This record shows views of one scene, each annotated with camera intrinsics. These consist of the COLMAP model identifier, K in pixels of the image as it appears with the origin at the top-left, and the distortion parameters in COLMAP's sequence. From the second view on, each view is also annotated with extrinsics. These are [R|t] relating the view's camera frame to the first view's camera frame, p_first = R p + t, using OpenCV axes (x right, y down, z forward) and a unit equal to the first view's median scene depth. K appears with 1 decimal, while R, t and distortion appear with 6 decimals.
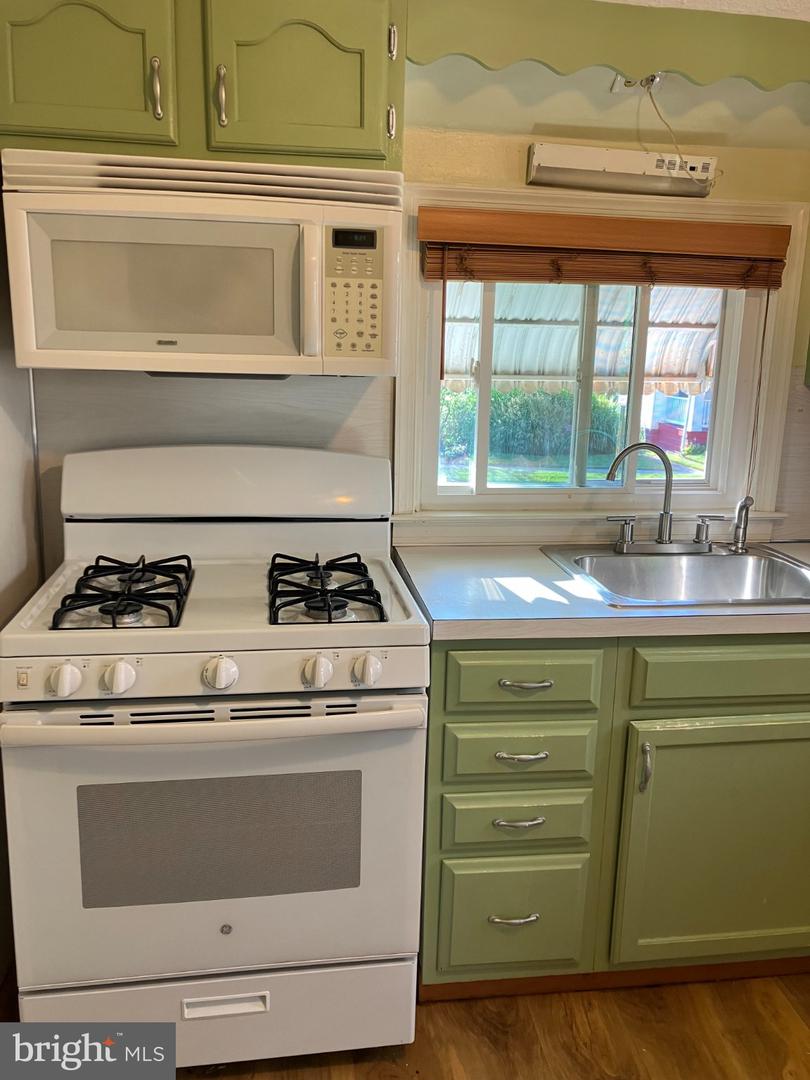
lens RADIAL K [[887.7, 0, 404.0], [0, 887.7, 536.4], [0, 0, 1]] dist [0.013540, -0.007544]
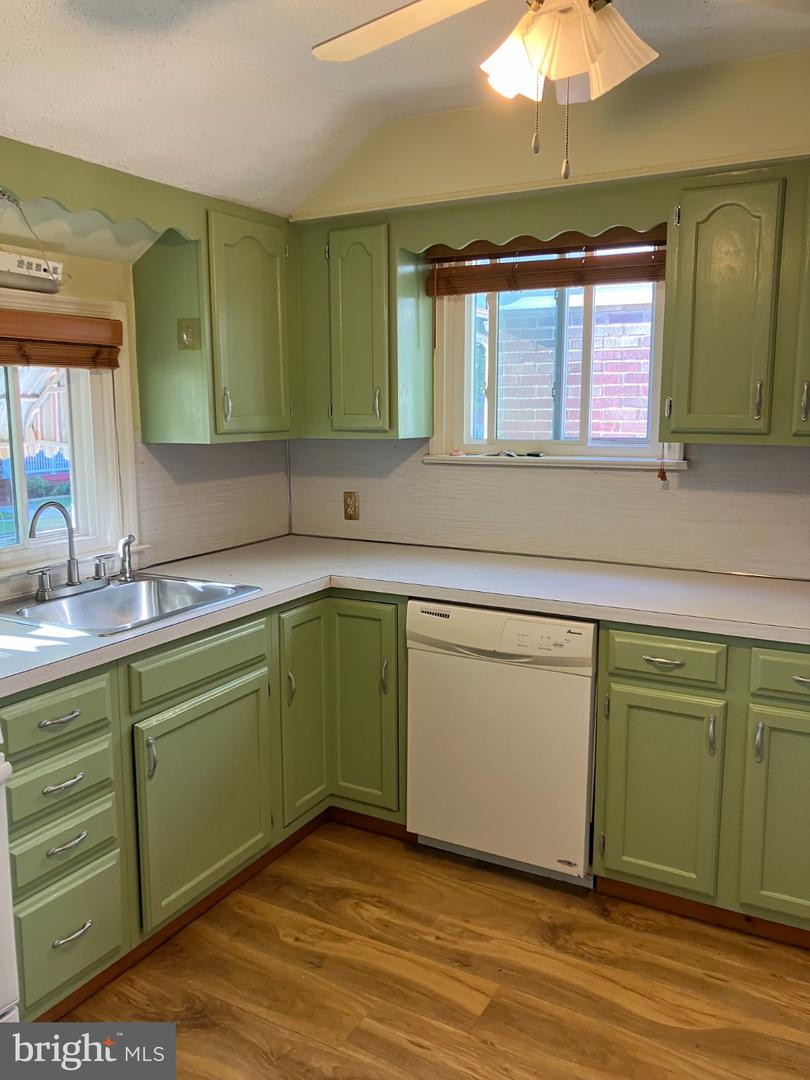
lens RADIAL K [[887.7, 0, 403.1], [0, 887.7, 539.5], [0, 0, 1]] dist [0.013540, -0.007544]
pose [[0.598428, -0.152576, 0.786514, -0.411024], [0.191618, 0.980464, 0.044405, -0.023142], [-0.777924, 0.124137, 0.615974, -0.065191]]
